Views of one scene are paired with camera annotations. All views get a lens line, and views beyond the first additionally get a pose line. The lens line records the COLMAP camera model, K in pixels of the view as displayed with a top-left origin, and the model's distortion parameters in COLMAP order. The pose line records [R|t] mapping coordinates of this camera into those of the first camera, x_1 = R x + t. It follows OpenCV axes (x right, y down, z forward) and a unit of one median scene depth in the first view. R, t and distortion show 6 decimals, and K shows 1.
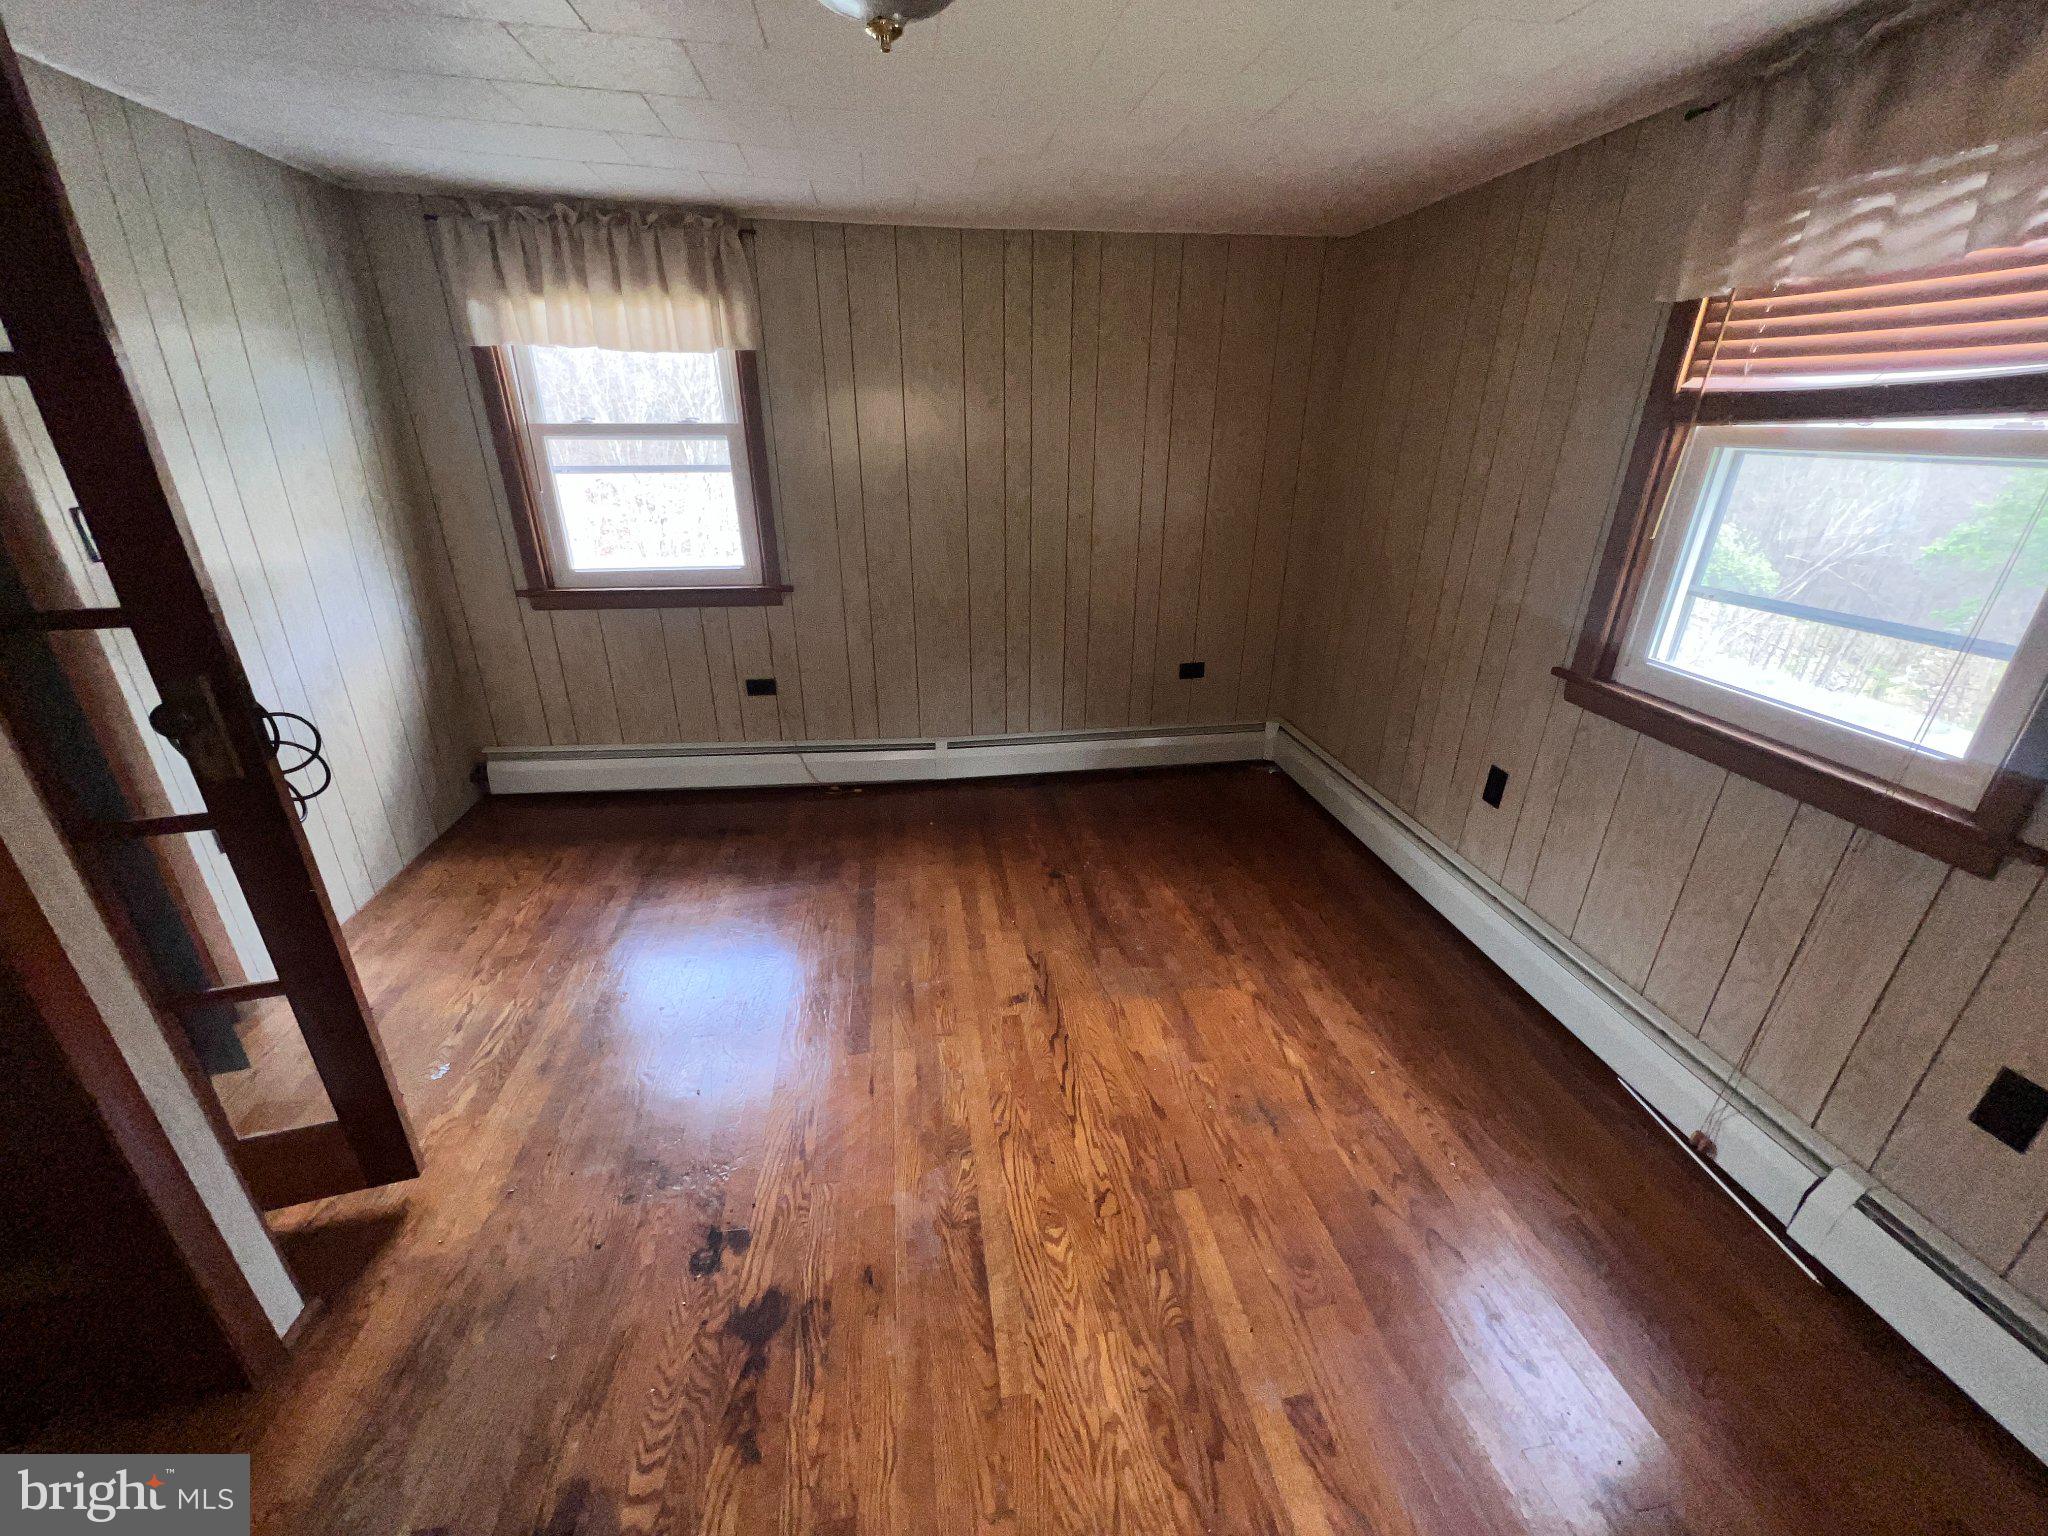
lens RADIAL K [[815.2, 0, 1026.3], [0, 815.2, 778.9], [0, 0, 1]] dist [-0.001643, -0.000172]
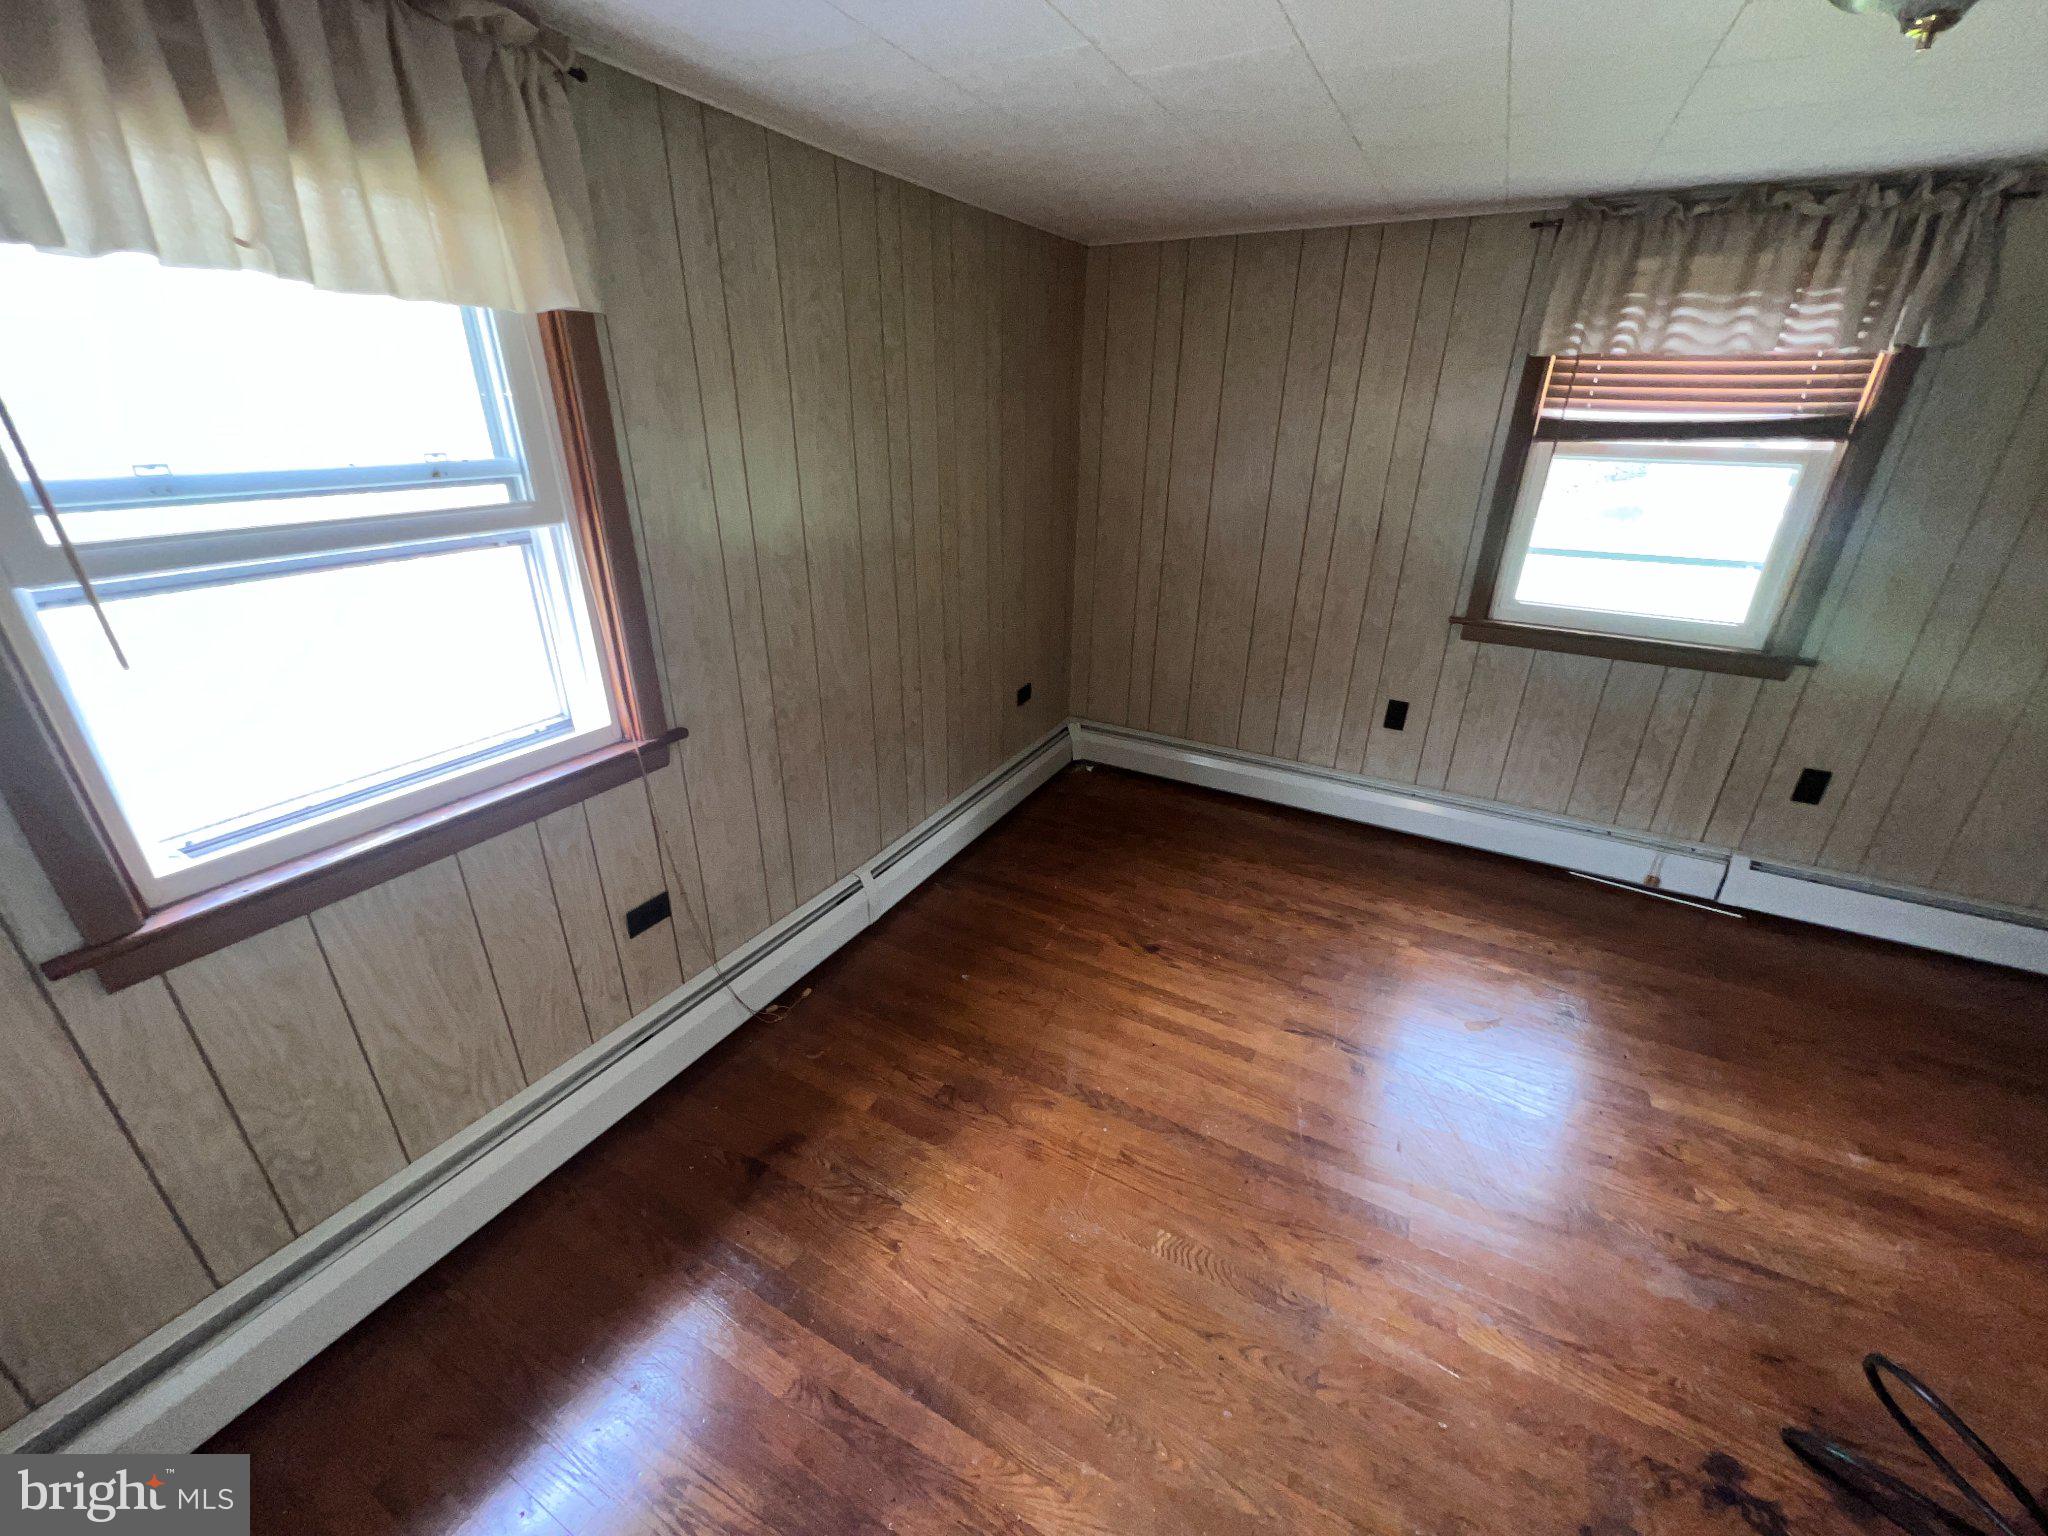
lens RADIAL K [[815.2, 0, 1020.0], [0, 815.2, 777.0], [0, 0, 1]] dist [-0.001643, -0.000172]
pose [[0.602921, -0.327340, 0.727554, -0.954360], [0.310645, 0.936301, 0.163829, -0.370972], [-0.734837, 0.127235, 0.666202, 0.732379]]
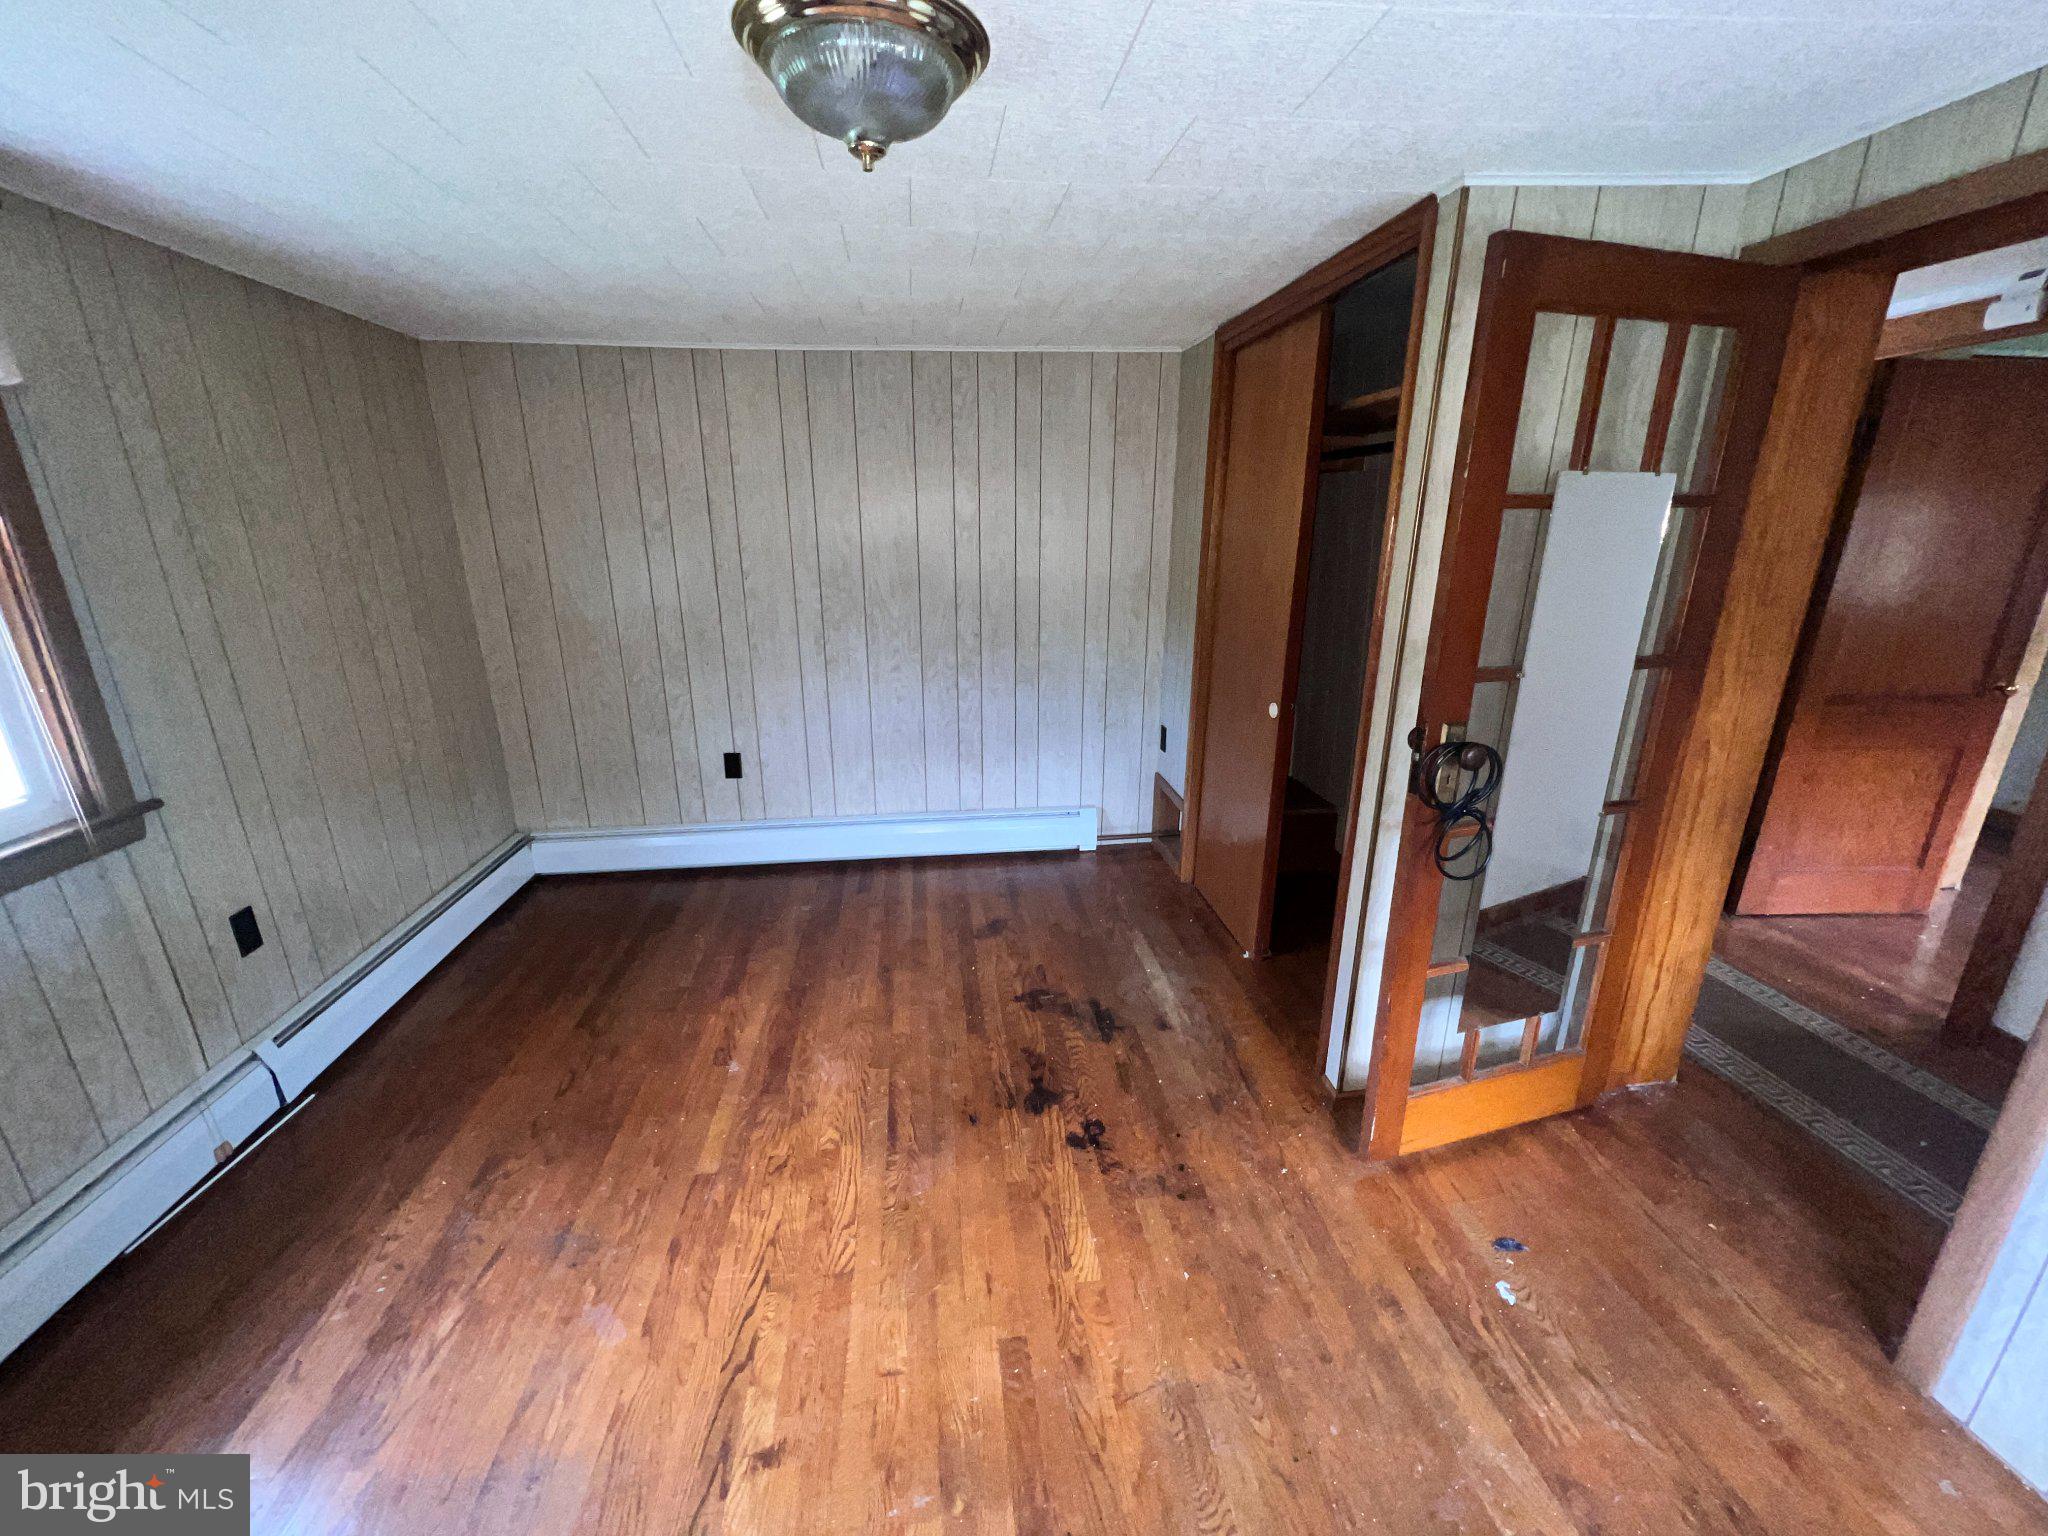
lens RADIAL K [[815.2, 0, 1028.6], [0, 815.2, 774.4], [0, 0, 1]] dist [-0.001643, -0.000172]
pose [[-0.999586, -0.019430, 0.021214, -0.243426], [-0.000567, 0.750602, 0.660754, -0.595610], [-0.028762, 0.660469, -0.750303, 1.309283]]
